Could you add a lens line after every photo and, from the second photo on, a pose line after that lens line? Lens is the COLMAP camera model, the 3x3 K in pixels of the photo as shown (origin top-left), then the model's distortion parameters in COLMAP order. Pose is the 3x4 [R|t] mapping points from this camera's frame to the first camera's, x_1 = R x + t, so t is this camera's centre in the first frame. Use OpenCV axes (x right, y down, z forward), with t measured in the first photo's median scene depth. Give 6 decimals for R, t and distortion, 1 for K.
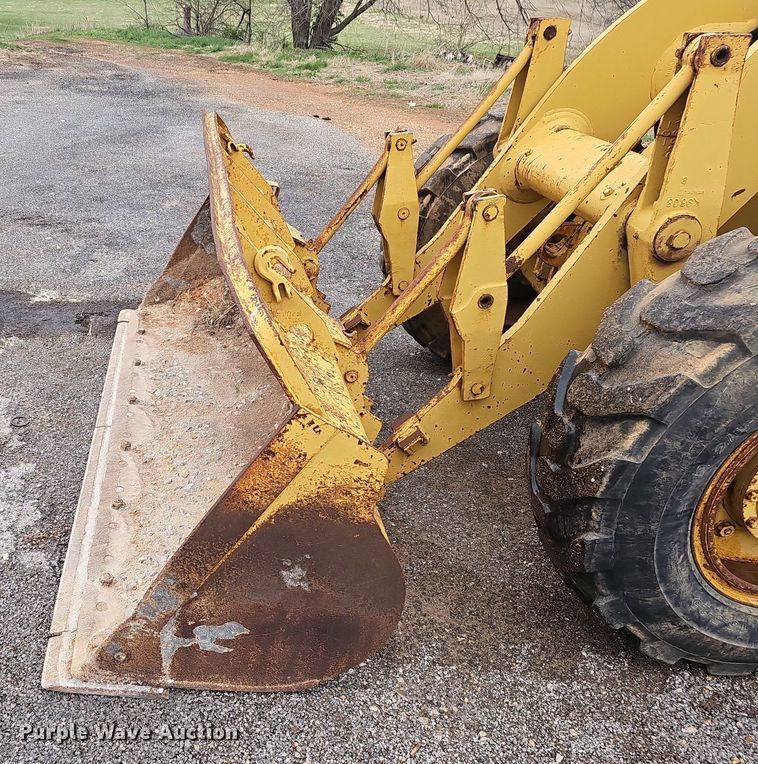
lens RADIAL K [[628.6, 0, 378.9], [0, 628.6, 371.2], [0, 0, 1]] dist [0.028306, -0.000545]
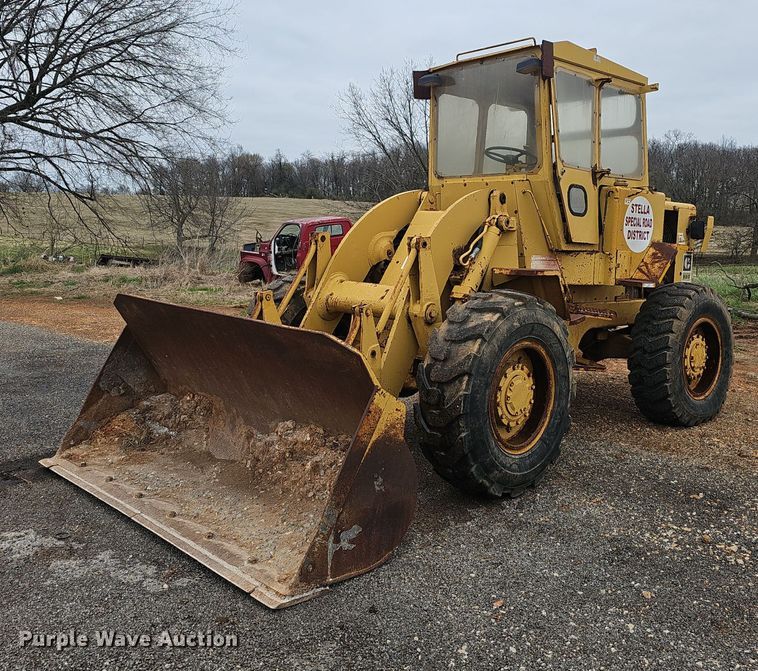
lens RADIAL K [[766.4, 0, 380.5], [0, 766.4, 282.1], [0, 0, 1]] dist [0.011499, -0.005639]
pose [[0.707353, -0.077443, 0.702605, -1.703951], [0.359504, 0.895239, -0.263258, 0.379197], [-0.608612, 0.438805, 0.661091, -0.842897]]
